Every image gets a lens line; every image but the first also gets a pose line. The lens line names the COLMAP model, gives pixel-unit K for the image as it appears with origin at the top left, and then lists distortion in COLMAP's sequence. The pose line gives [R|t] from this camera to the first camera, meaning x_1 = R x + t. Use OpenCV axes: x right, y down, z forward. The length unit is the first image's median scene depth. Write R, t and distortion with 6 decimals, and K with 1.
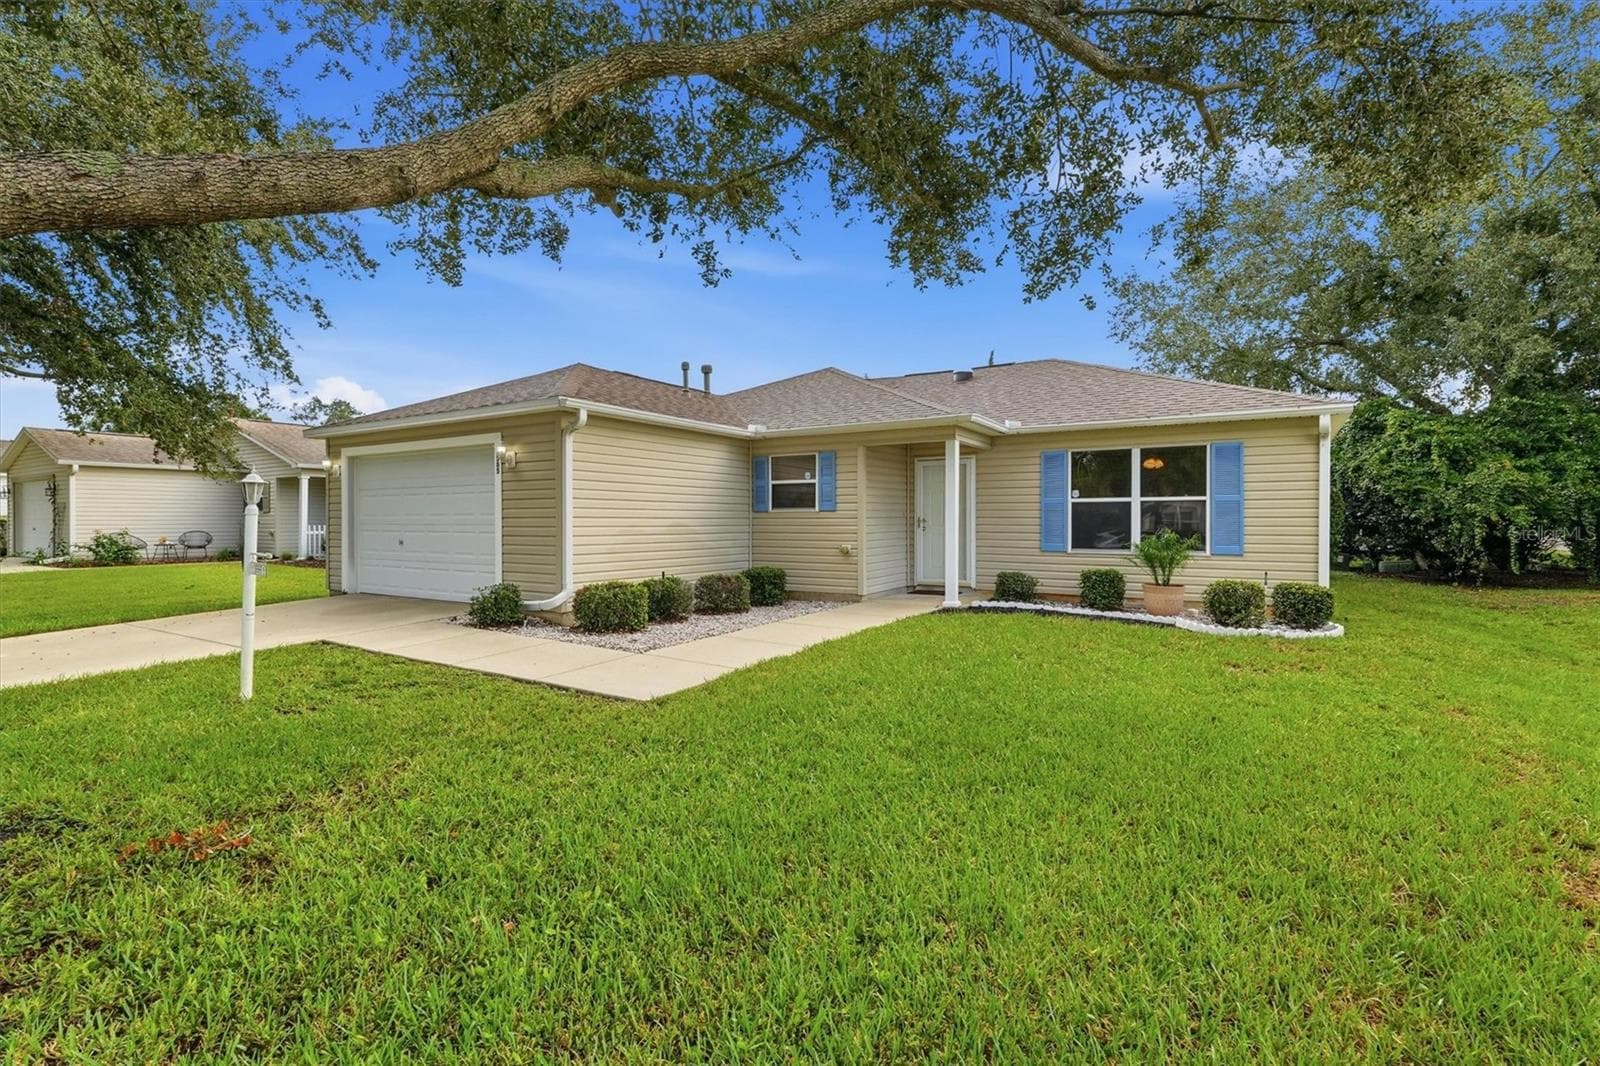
lens RADIAL K [[761.6, 0, 828.0], [0, 761.6, 528.2], [0, 0, 1]] dist [-0.001903, -0.000057]
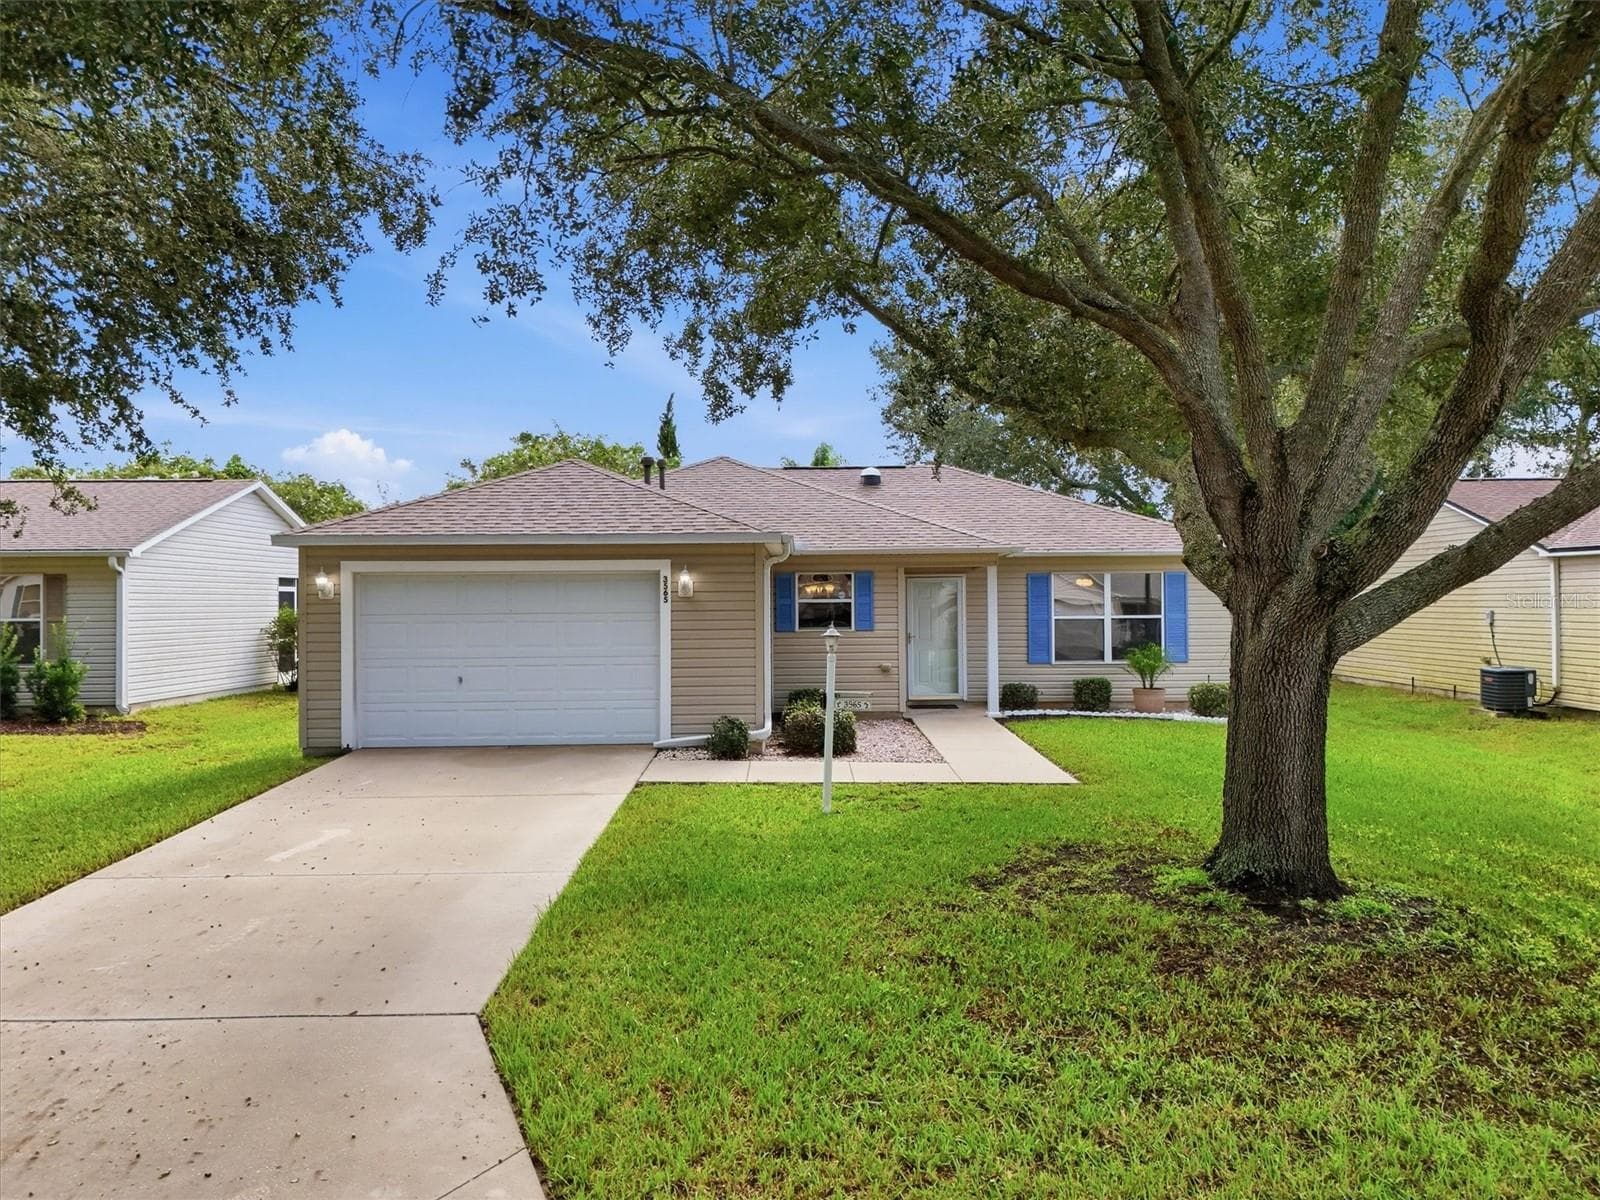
lens RADIAL K [[1256.7, 0, 808.8], [0, 1256.7, 587.1], [0, 0, 1]] dist [0.092547, -0.110610]
pose [[0.839347, -0.002699, 0.543589, -1.012518], [0.012354, 0.999824, -0.014111, -0.060009], [-0.543456, 0.018559, 0.839233, -0.369531]]
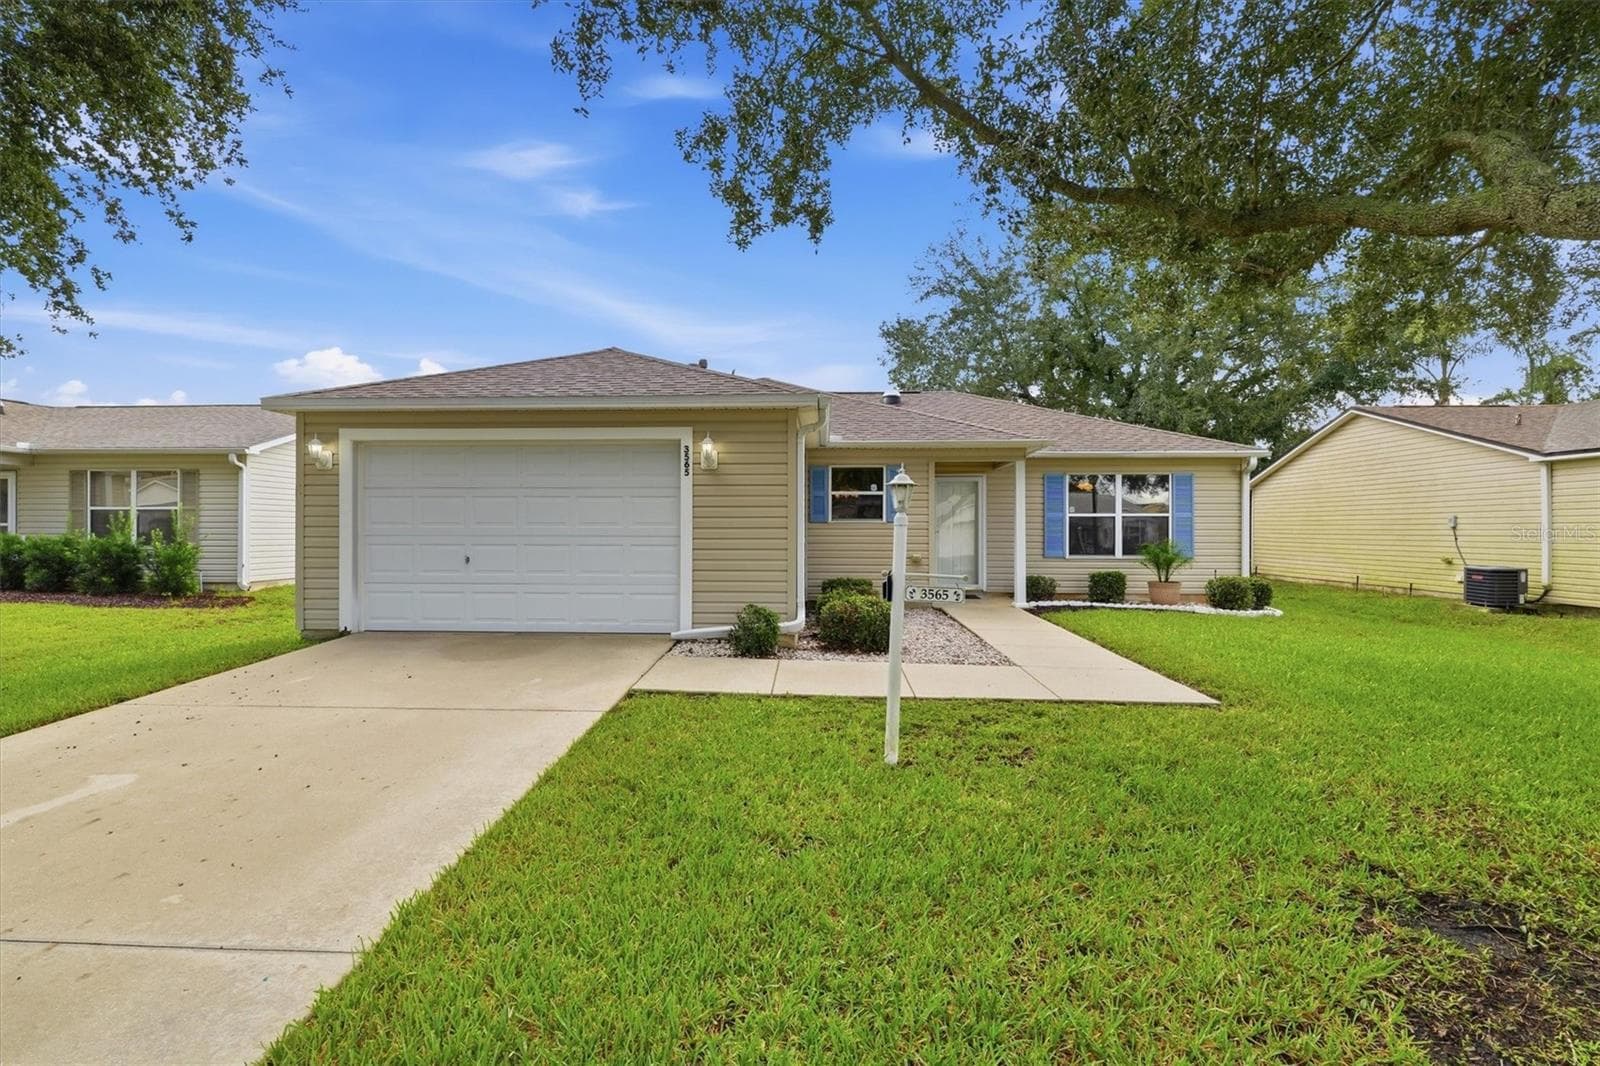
lens RADIAL K [[735.5, 0, 784.7], [0, 735.5, 530.2], [0, 0, 1]] dist [-0.000884, 0.000088]
pose [[0.868310, 0.001750, 0.496019, -0.660766], [0.001954, 0.999974, -0.006949, -0.005268], [-0.496018, 0.007004, 0.868284, 0.215509]]
